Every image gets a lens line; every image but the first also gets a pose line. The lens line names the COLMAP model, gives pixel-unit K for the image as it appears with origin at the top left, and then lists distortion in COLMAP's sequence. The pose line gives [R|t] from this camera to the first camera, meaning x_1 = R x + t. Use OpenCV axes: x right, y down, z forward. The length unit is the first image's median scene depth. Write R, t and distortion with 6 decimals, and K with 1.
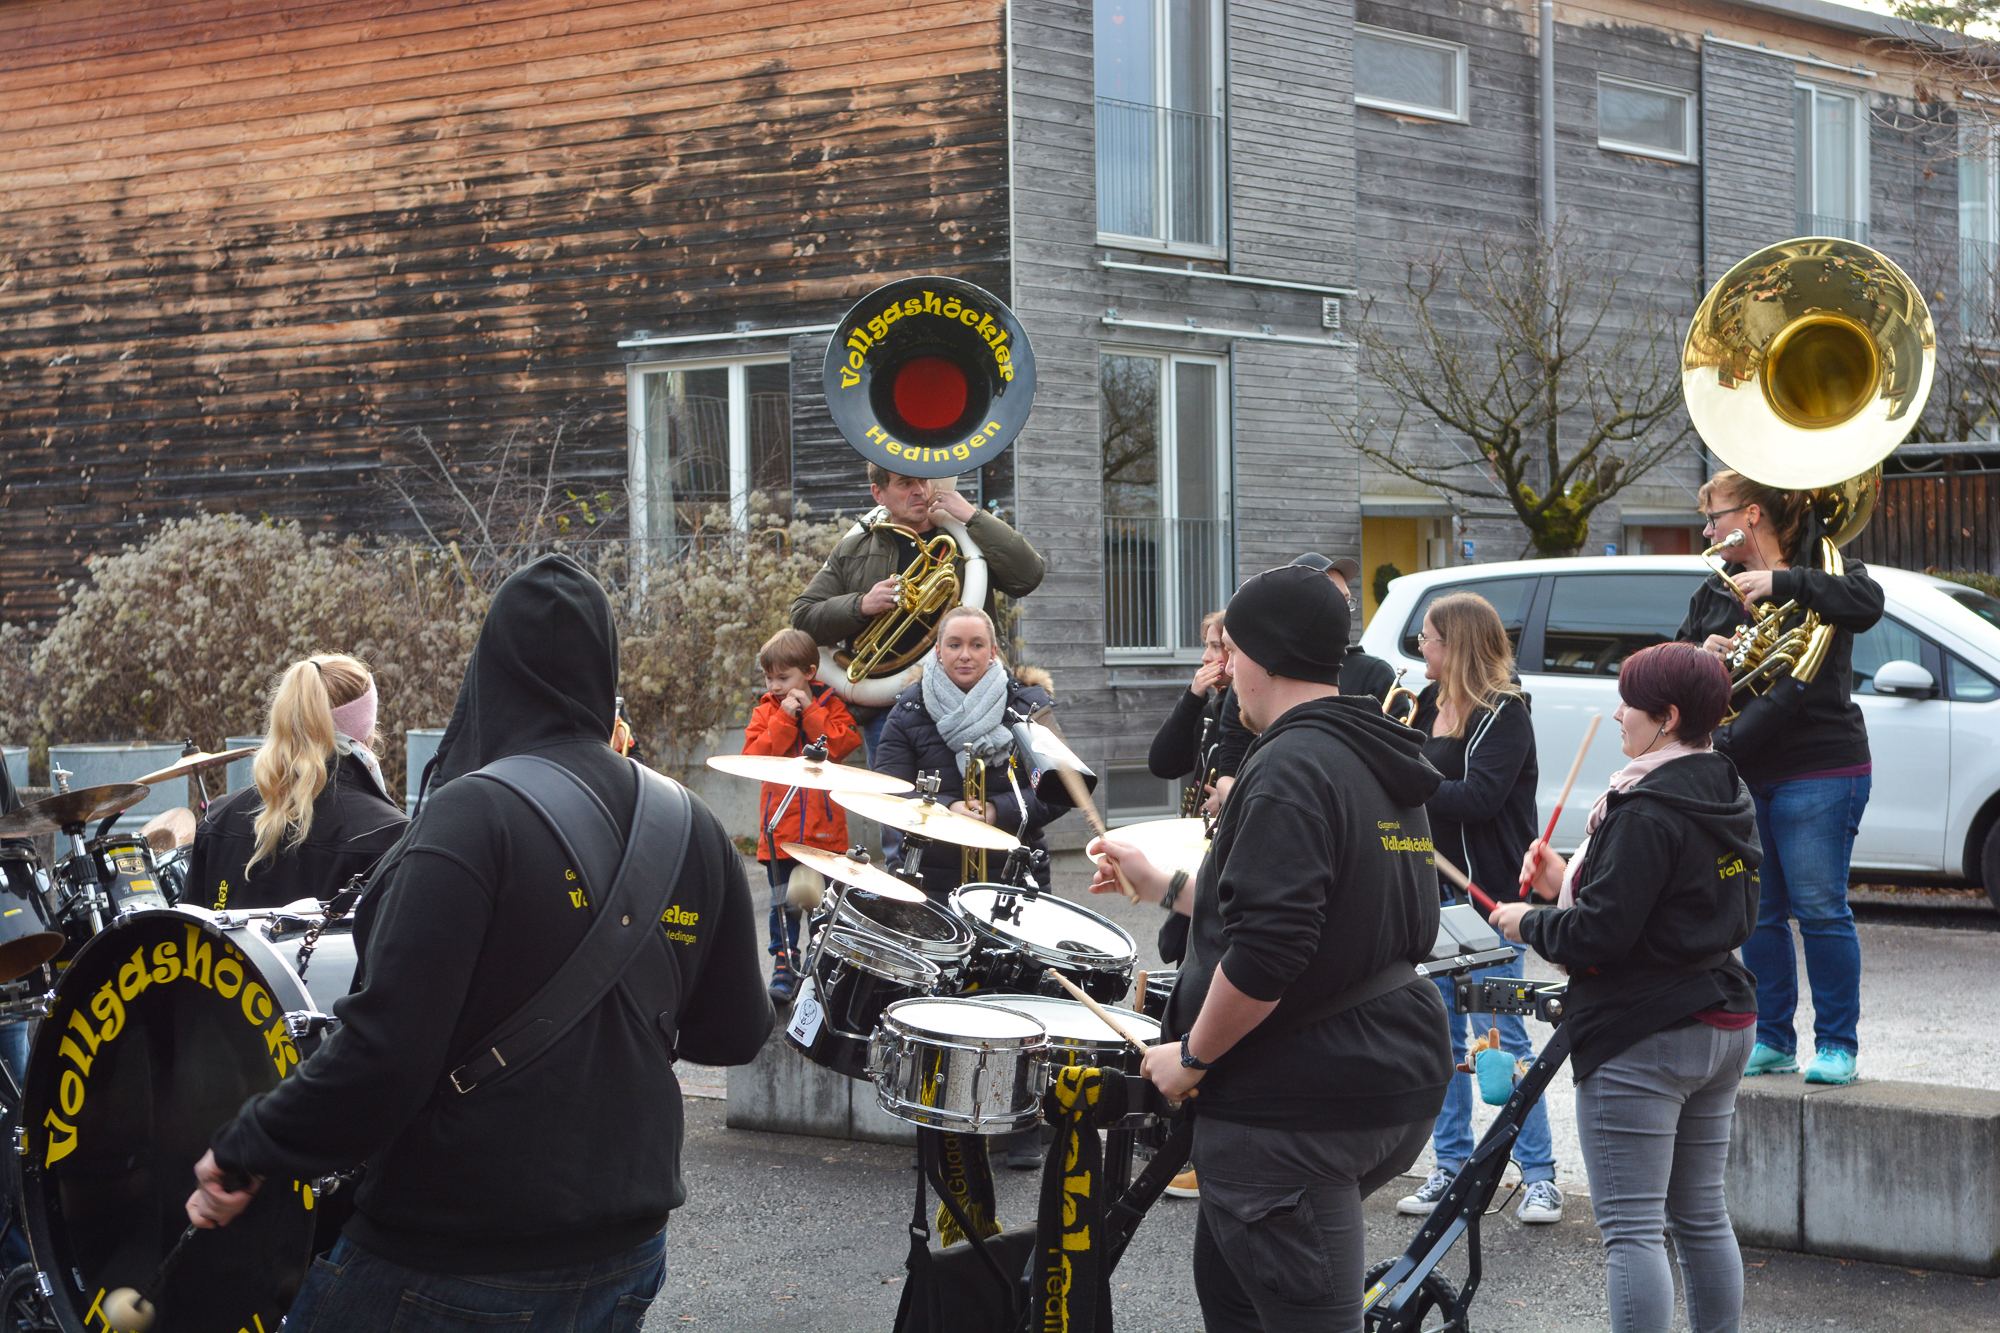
lens RADIAL K [[4361.4, 0, 983.3], [0, 4361.4, 692.9], [0, 0, 1]] dist [0.265024, 0.000000]
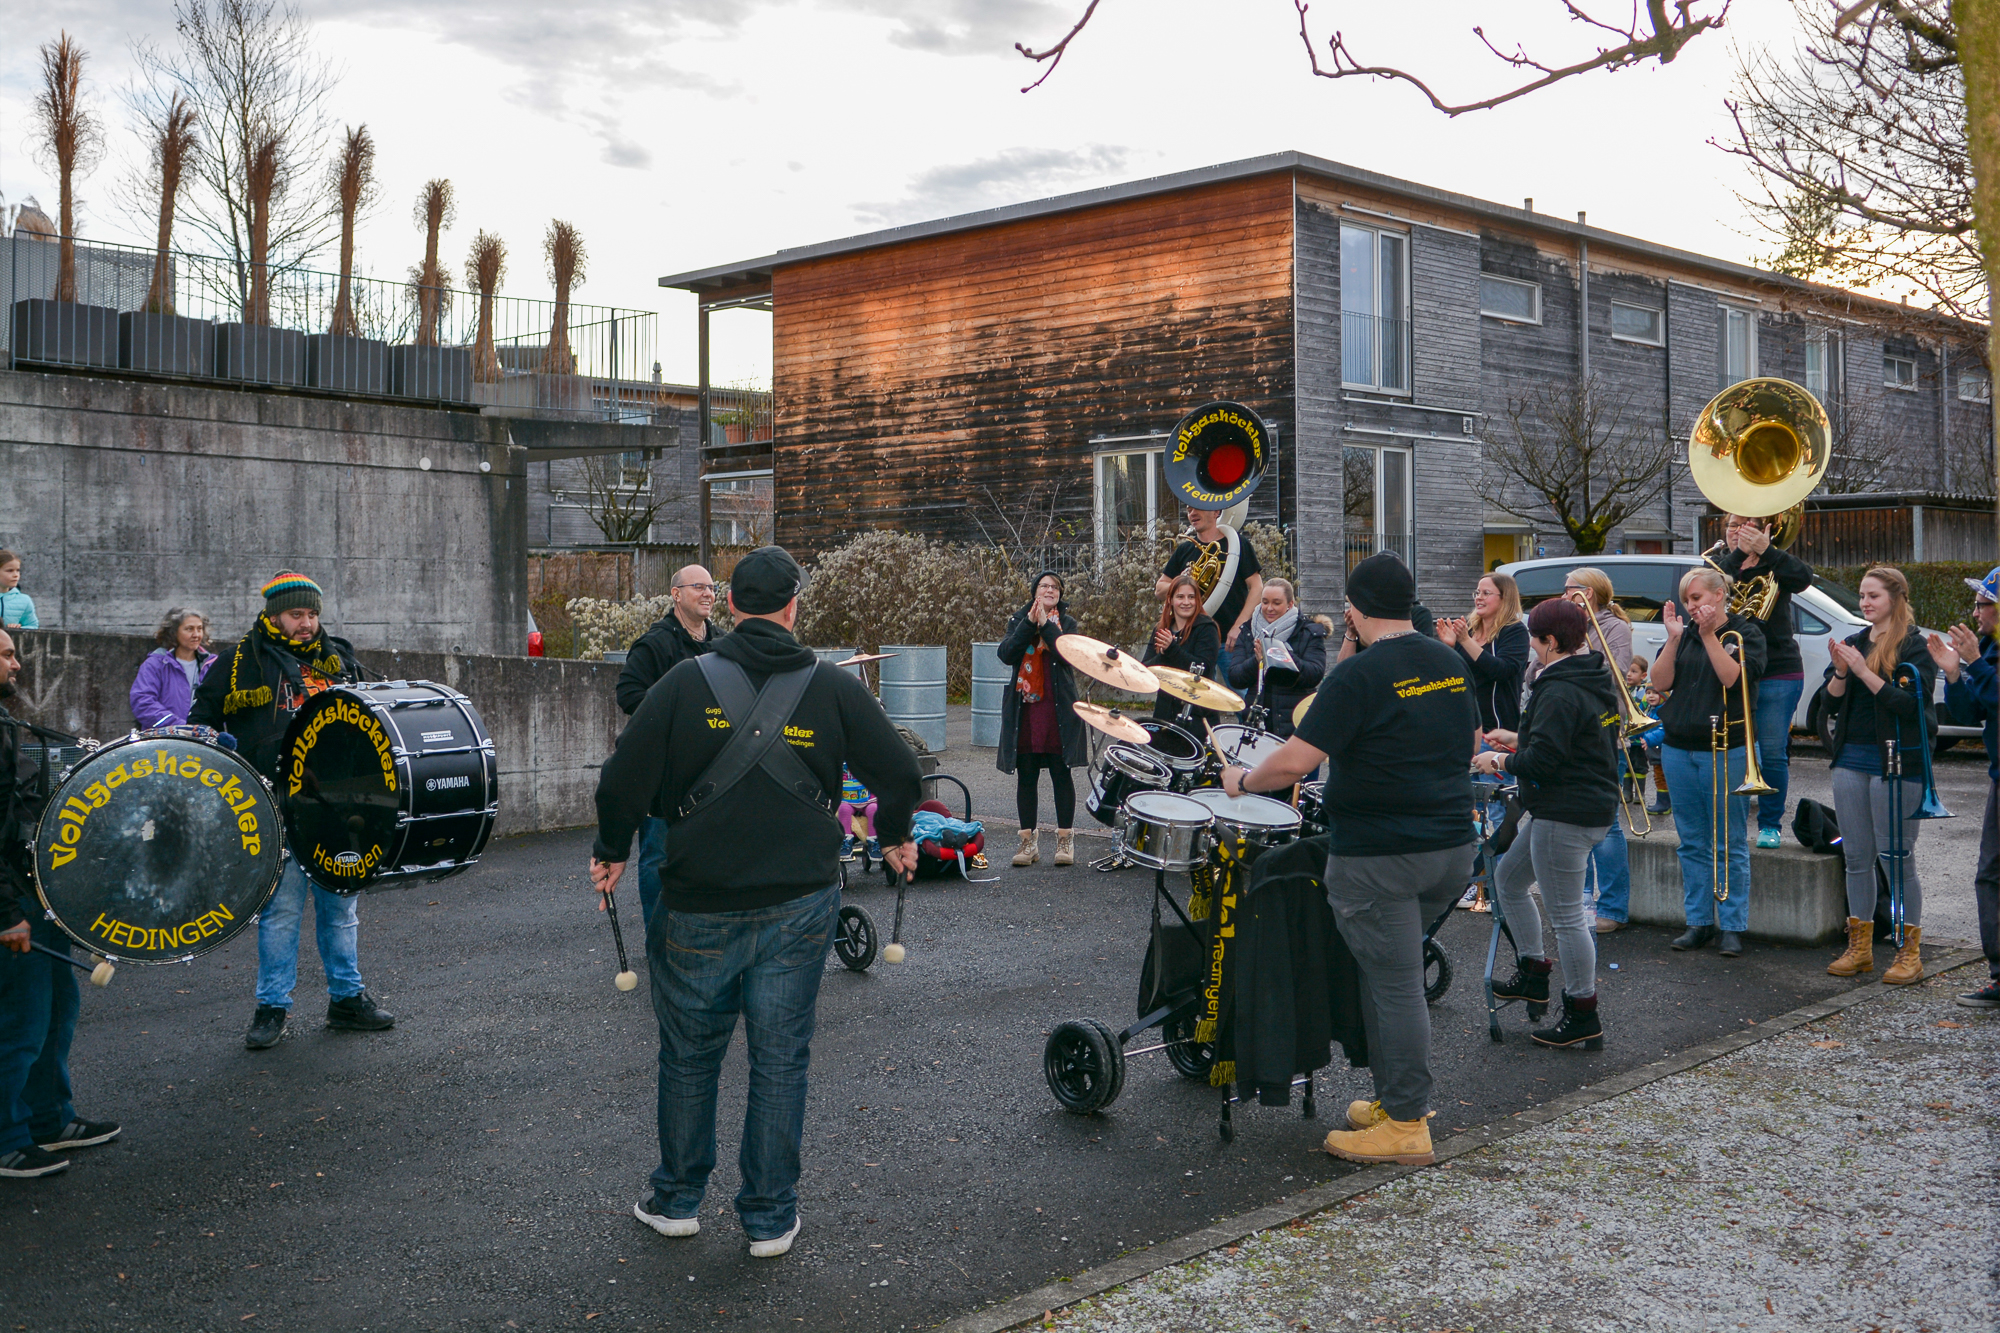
lens RADIAL K [[2217.0, 0, 1092.2], [0, 2217.0, 615.1], [0, 0, 1]] dist [0.058757, 0.000000]
pose [[0.995971, 0.007771, -0.089336, 0.004936], [-0.008018, 0.999965, -0.002401, -0.001740], [0.089314, 0.003108, 0.995999, 0.036536]]
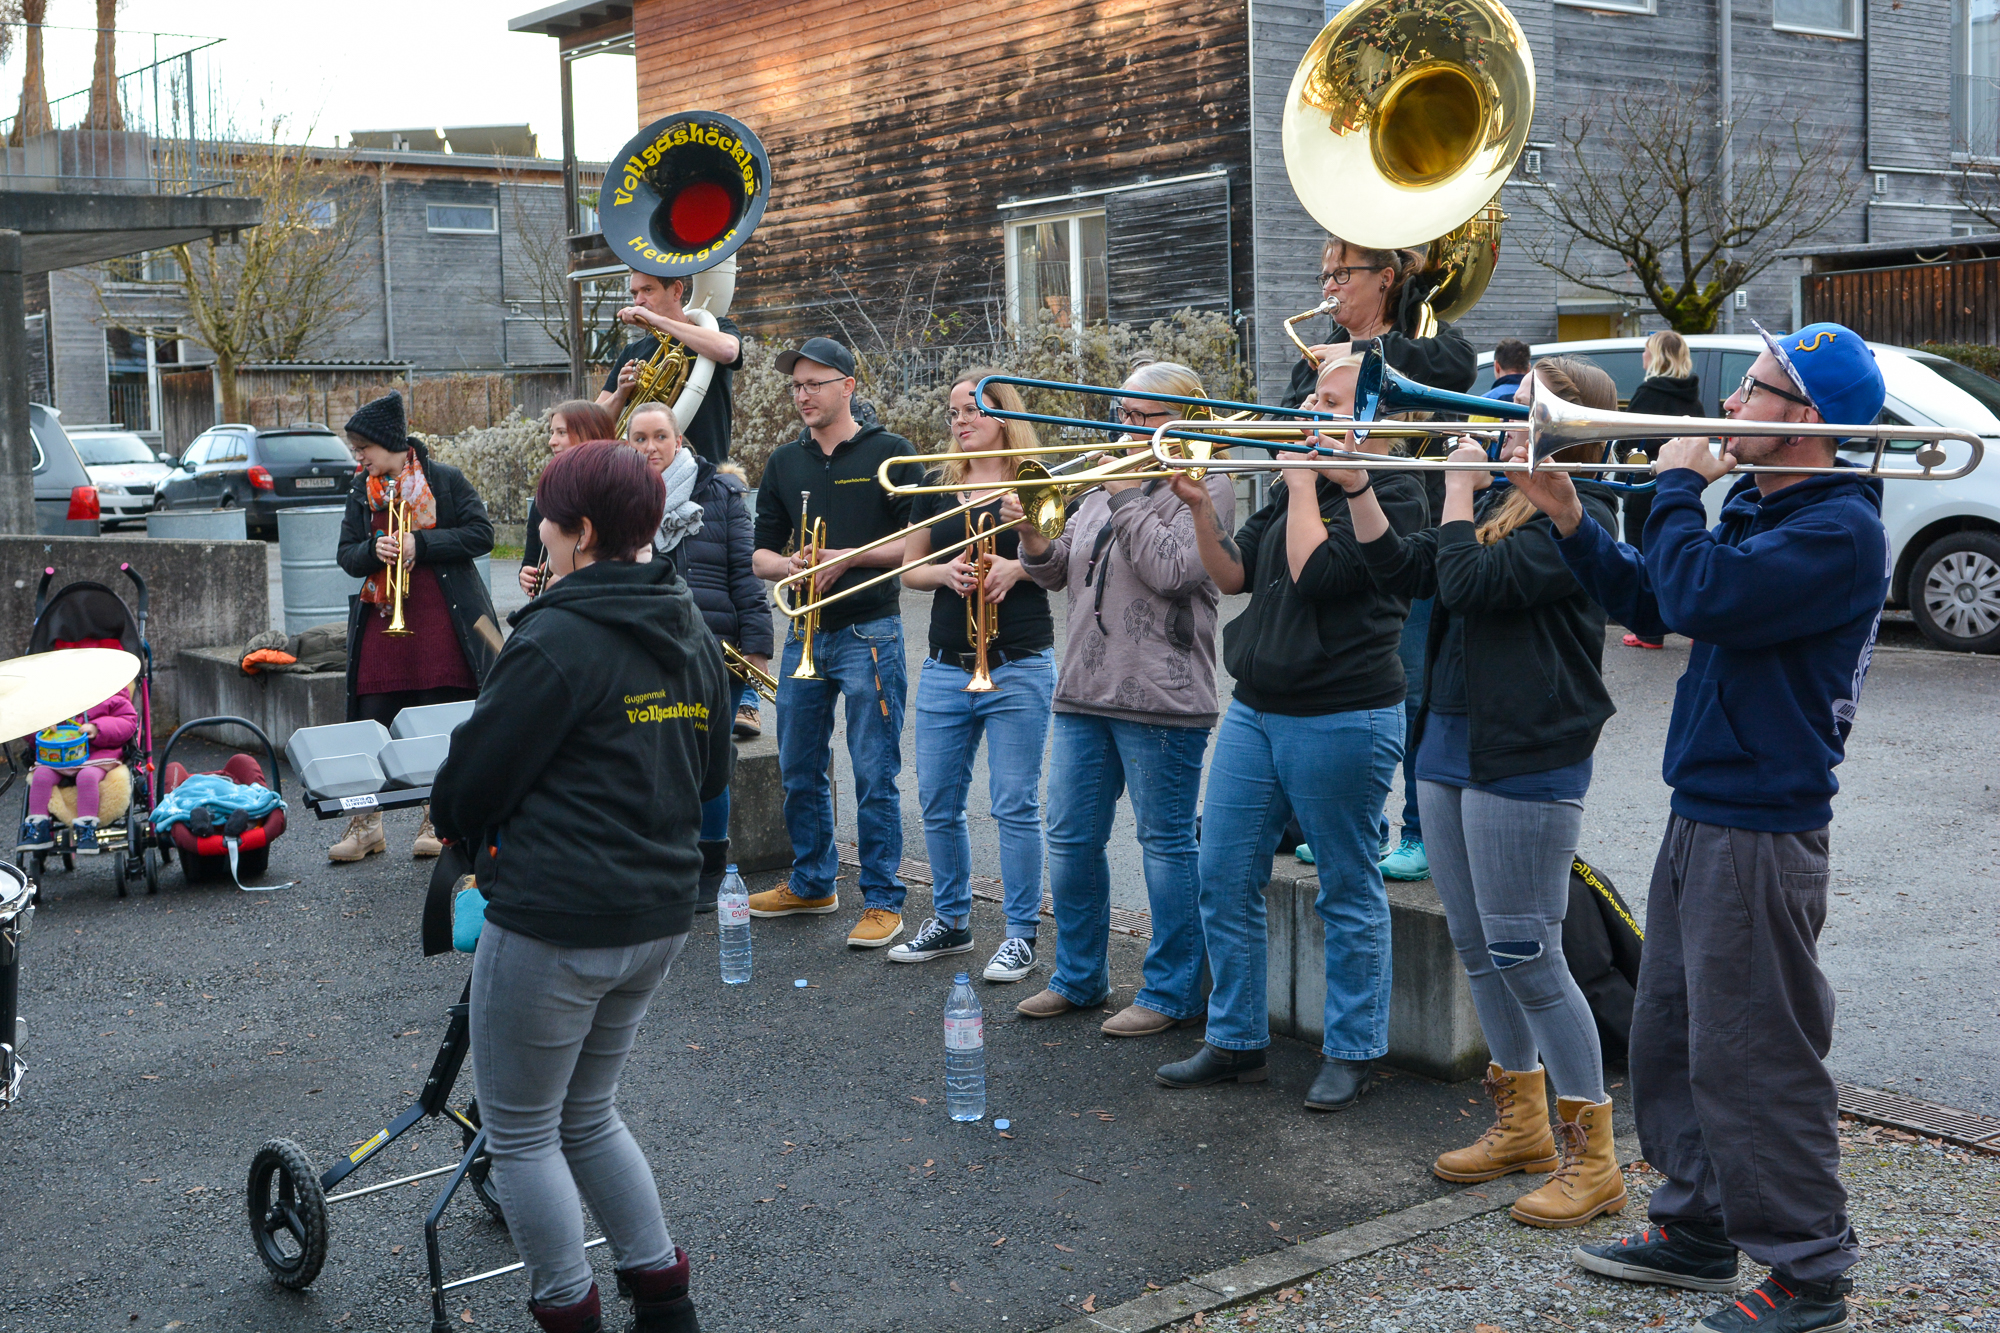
lens RADIAL K [[2496.4, 0, 1010.8], [0, 2496.4, 628.7], [0, 0, 1]] dist [0.035144, 0.000000]
pose [[0.962624, 0.004216, -0.270808, 0.135644], [0.016489, 0.997112, 0.074134, -0.004249], [0.270339, -0.075828, 0.959775, 0.218468]]
